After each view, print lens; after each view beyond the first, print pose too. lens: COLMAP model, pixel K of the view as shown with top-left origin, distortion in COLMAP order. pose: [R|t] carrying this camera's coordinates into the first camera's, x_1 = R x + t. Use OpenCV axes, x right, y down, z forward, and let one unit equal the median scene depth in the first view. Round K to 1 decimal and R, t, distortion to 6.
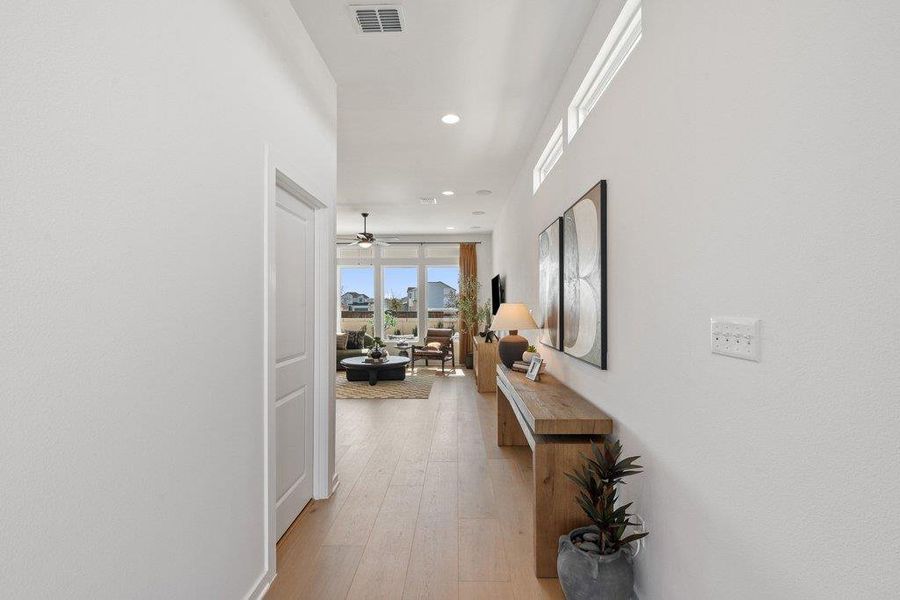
lens RADIAL K [[409.8, 0, 449.1], [0, 409.8, 305.2], [0, 0, 1]] dist [-0.002755, -0.003127]
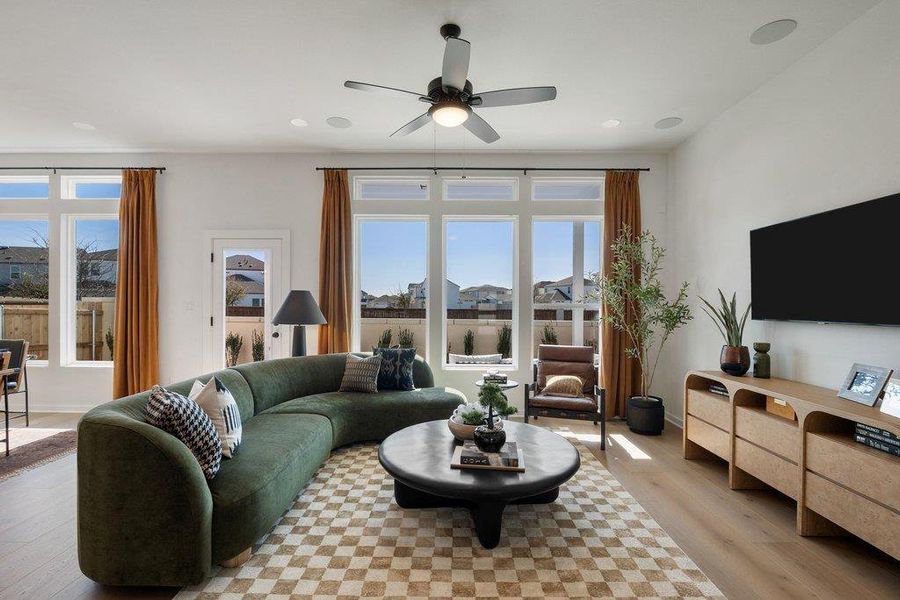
lens RADIAL K [[409.8, 0, 449.9], [0, 409.8, 304.5], [0, 0, 1]] dist [-0.002755, -0.003127]
pose [[0.999926, 0.009422, 0.007700, -0.165728], [-0.009459, 0.999944, 0.004821, 0.008670], [-0.007655, -0.004893, 0.999959, 0.521169]]
